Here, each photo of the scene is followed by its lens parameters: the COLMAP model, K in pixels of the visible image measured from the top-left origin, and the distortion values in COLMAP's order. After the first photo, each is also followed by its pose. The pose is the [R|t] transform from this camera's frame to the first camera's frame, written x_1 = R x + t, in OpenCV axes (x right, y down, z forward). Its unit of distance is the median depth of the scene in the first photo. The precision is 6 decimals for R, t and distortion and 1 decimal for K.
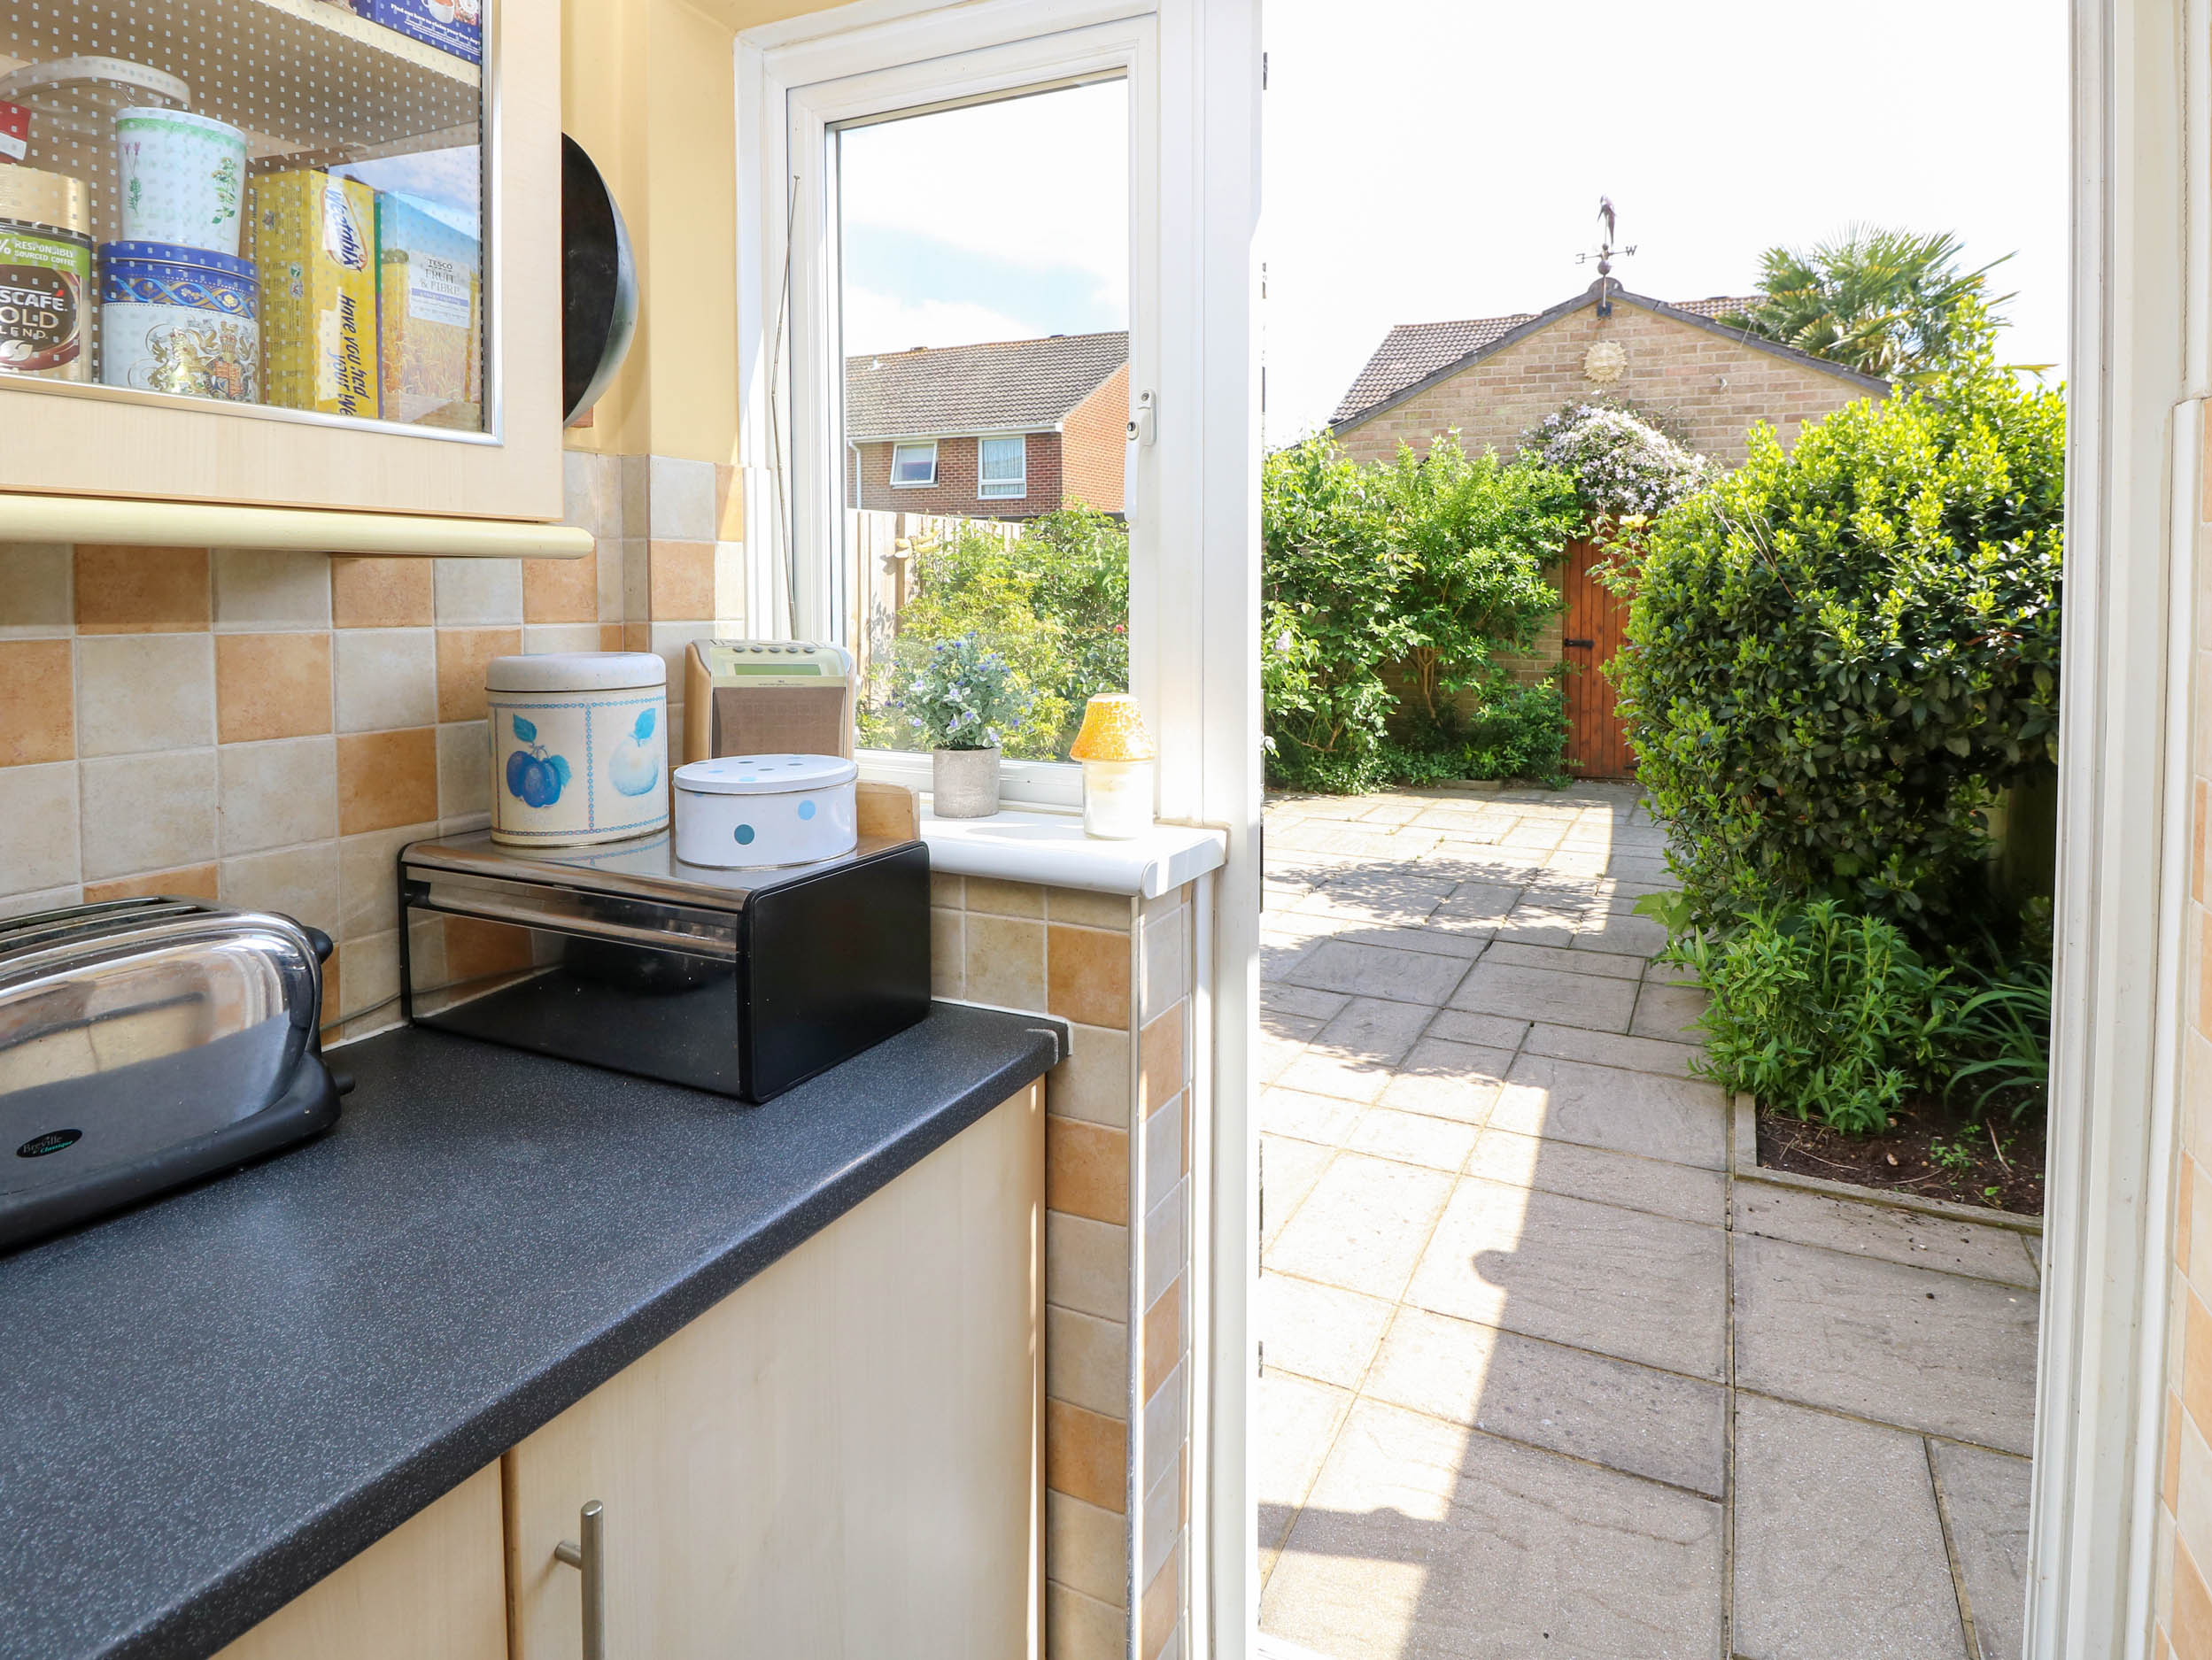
lens RADIAL K [[1215.1, 0, 1187.3], [0, 1215.1, 632.0], [0, 0, 1]] dist [-0.010718, -0.000722]
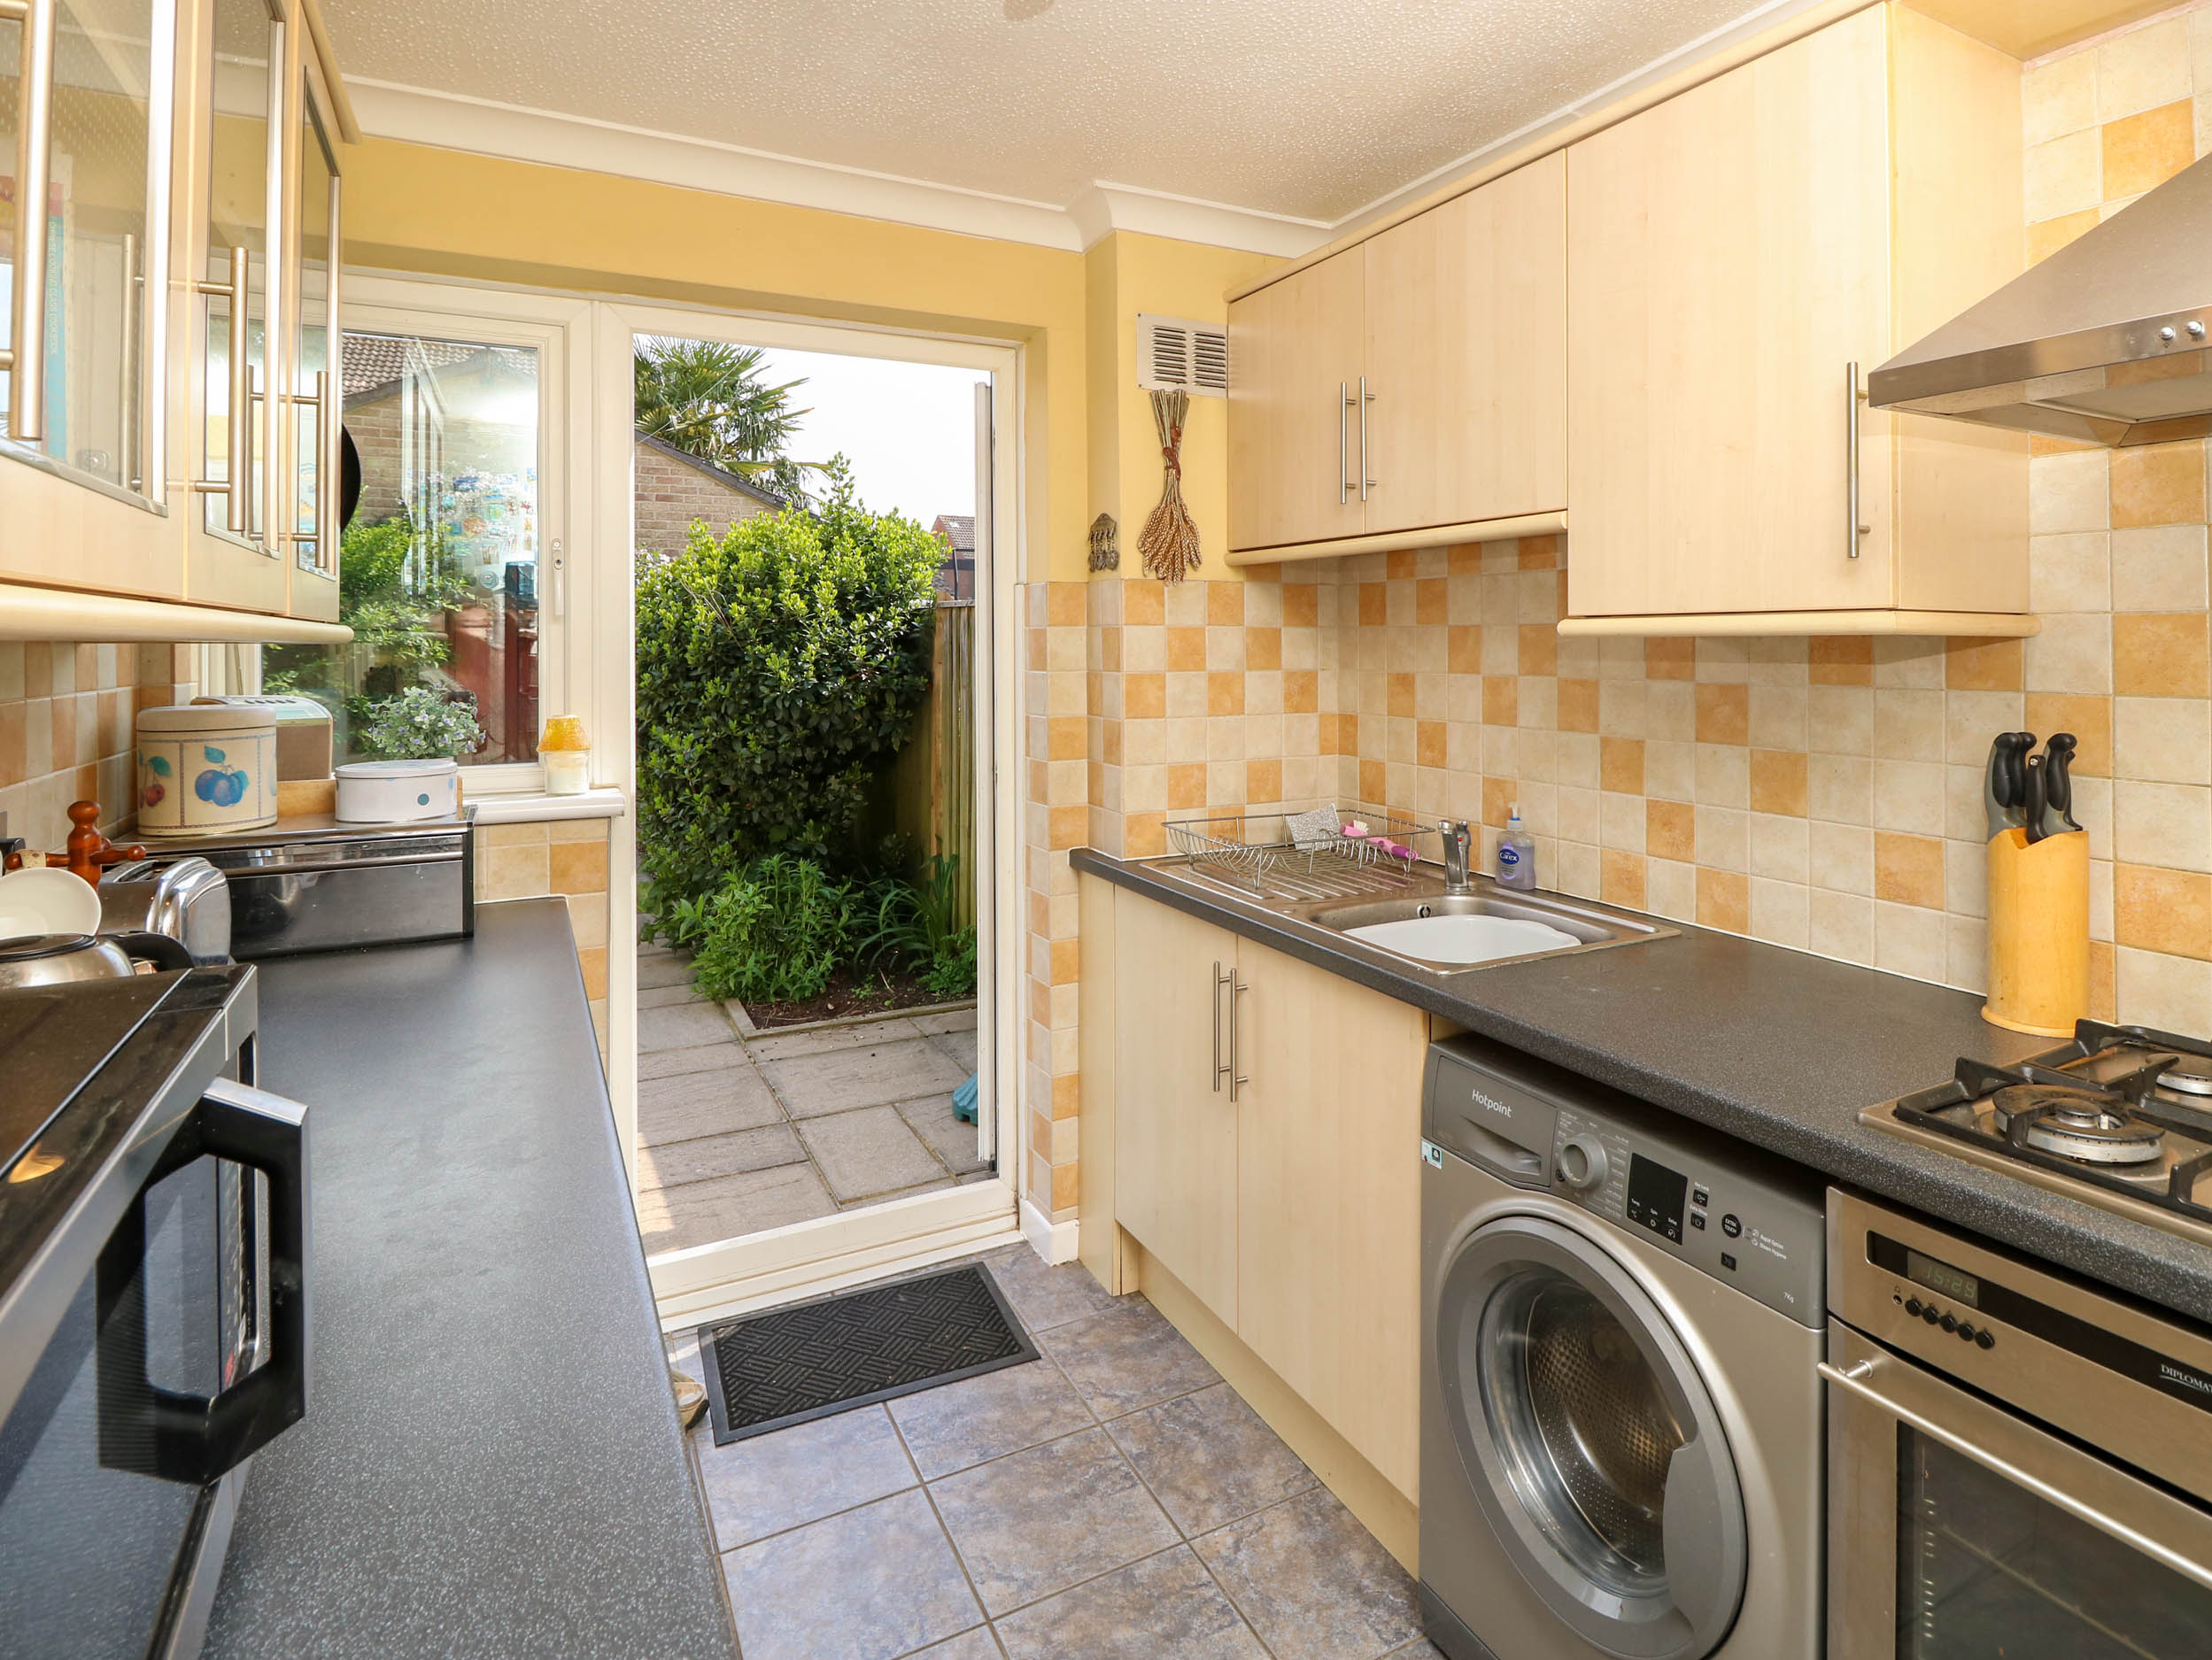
lens RADIAL K [[1215.1, 0, 1187.3], [0, 1215.1, 632.0], [0, 0, 1]] dist [-0.010718, -0.000722]
pose [[0.600263, -0.001425, 0.799802, -0.338486], [0.033471, 0.999167, -0.023340, 0.001193], [-0.799102, 0.040781, 0.599811, -0.286930]]
